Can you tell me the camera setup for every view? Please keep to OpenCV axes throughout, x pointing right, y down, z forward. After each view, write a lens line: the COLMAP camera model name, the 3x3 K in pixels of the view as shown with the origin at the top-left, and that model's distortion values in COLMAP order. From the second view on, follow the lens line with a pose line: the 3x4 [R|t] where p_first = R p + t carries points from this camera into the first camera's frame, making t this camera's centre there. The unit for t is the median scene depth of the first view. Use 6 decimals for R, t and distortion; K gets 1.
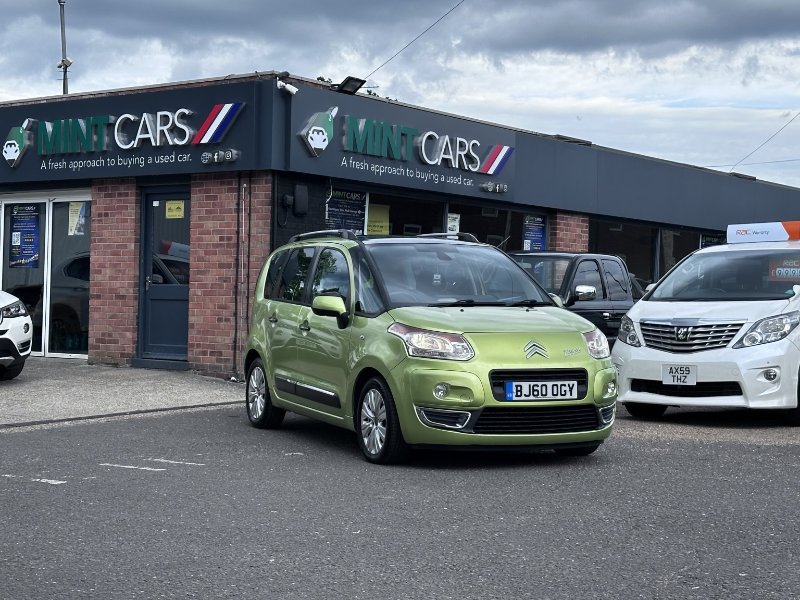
lens RADIAL K [[1331.2, 0, 400.0], [0, 1331.2, 300.0], [0, 0, 1]] dist [0.174857, 0.022071]
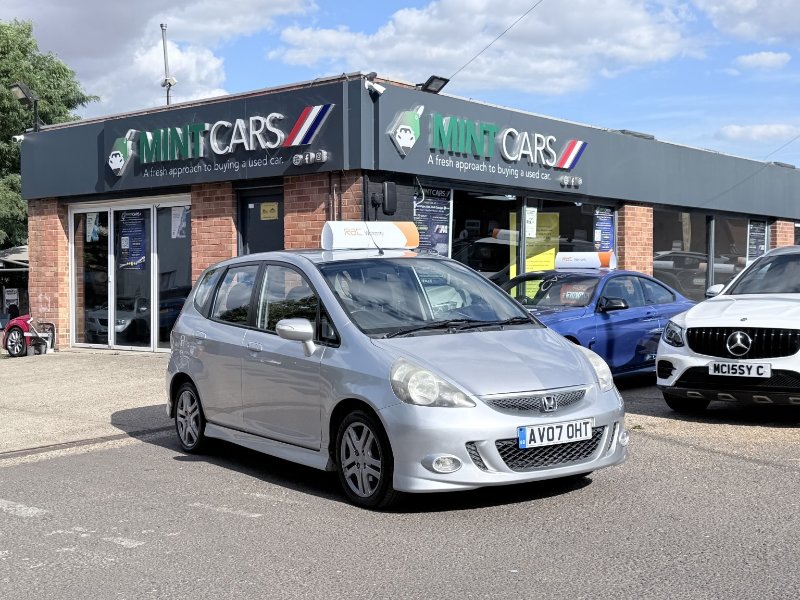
lens RADIAL K [[1040.0, 0, 400.0], [0, 1040.0, 300.0], [0, 0, 1]] dist [0.134093, -0.069789]
pose [[0.998618, -0.025197, -0.046115, -0.030235], [0.026119, 0.999469, 0.019506, -0.011355], [0.045599, -0.020684, 0.998746, 0.189251]]
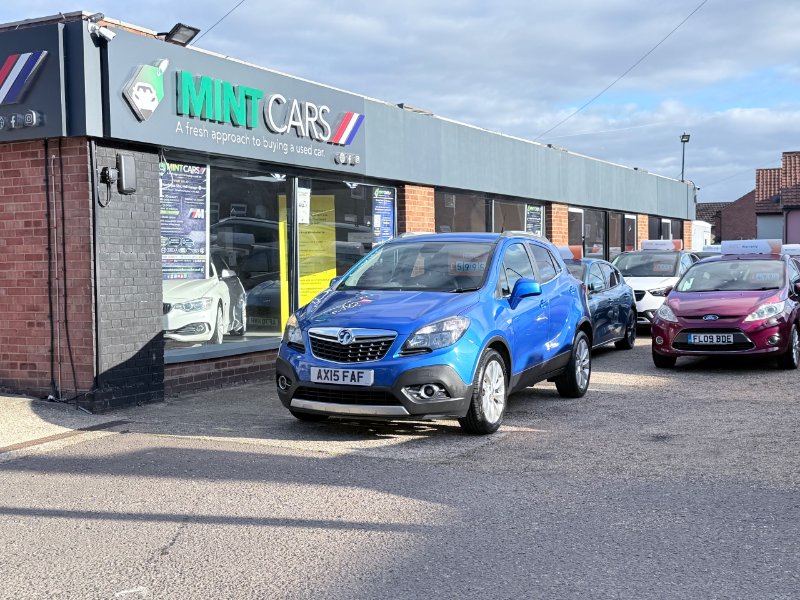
lens RADIAL K [[1027.4, 0, 400.0], [0, 1027.4, 300.0], [0, 0, 1]] dist [0.135504, -0.016524]
pose [[0.983636, -0.045754, 0.174260, -0.023430], [0.039023, 0.998361, 0.041862, -0.017082], [-0.175890, -0.034377, 0.983809, 0.325106]]
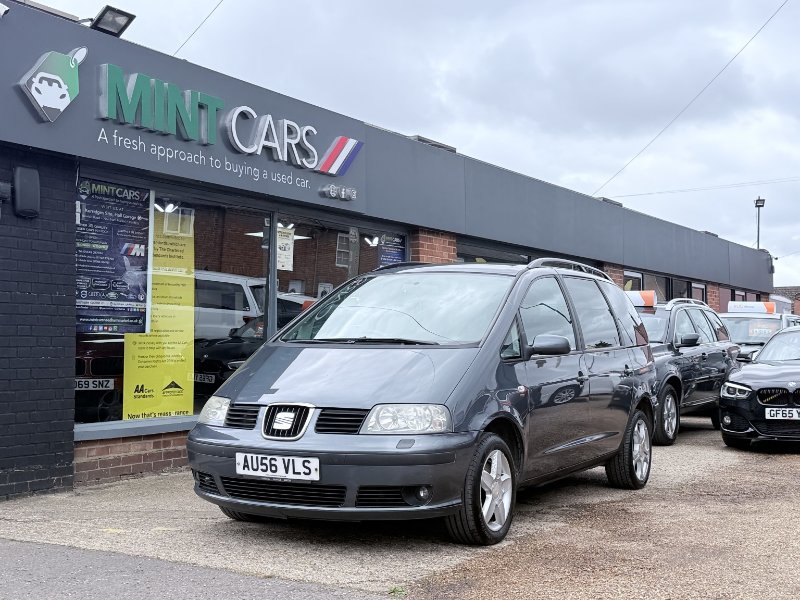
lens RADIAL K [[1040.0, 0, 400.0], [0, 1040.0, 300.0], [0, 0, 1]] dist [0.134093, -0.069789]
pose [[0.992917, -0.026625, 0.115790, 0.039461], [0.032006, 0.998480, -0.044865, 0.004297], [-0.114420, 0.048253, 0.992260, 0.463324]]
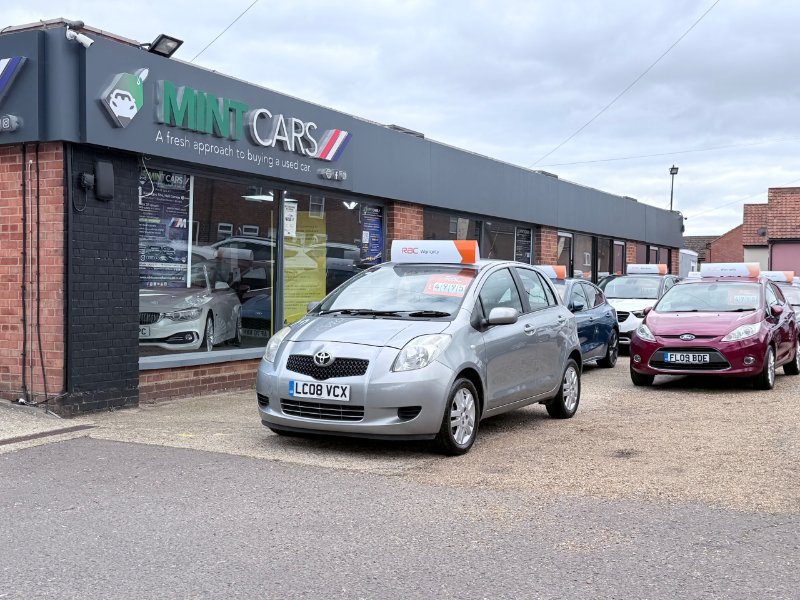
lens RADIAL K [[949.0, 0, 400.0], [0, 949.0, 300.0], [0, 0, 1]] dist [0.131245, -0.055753]
pose [[0.986868, -0.022206, 0.159992, 0.008654], [0.019515, 0.999641, 0.018372, -0.007953], [-0.160343, -0.015008, 0.986947, 0.364137]]
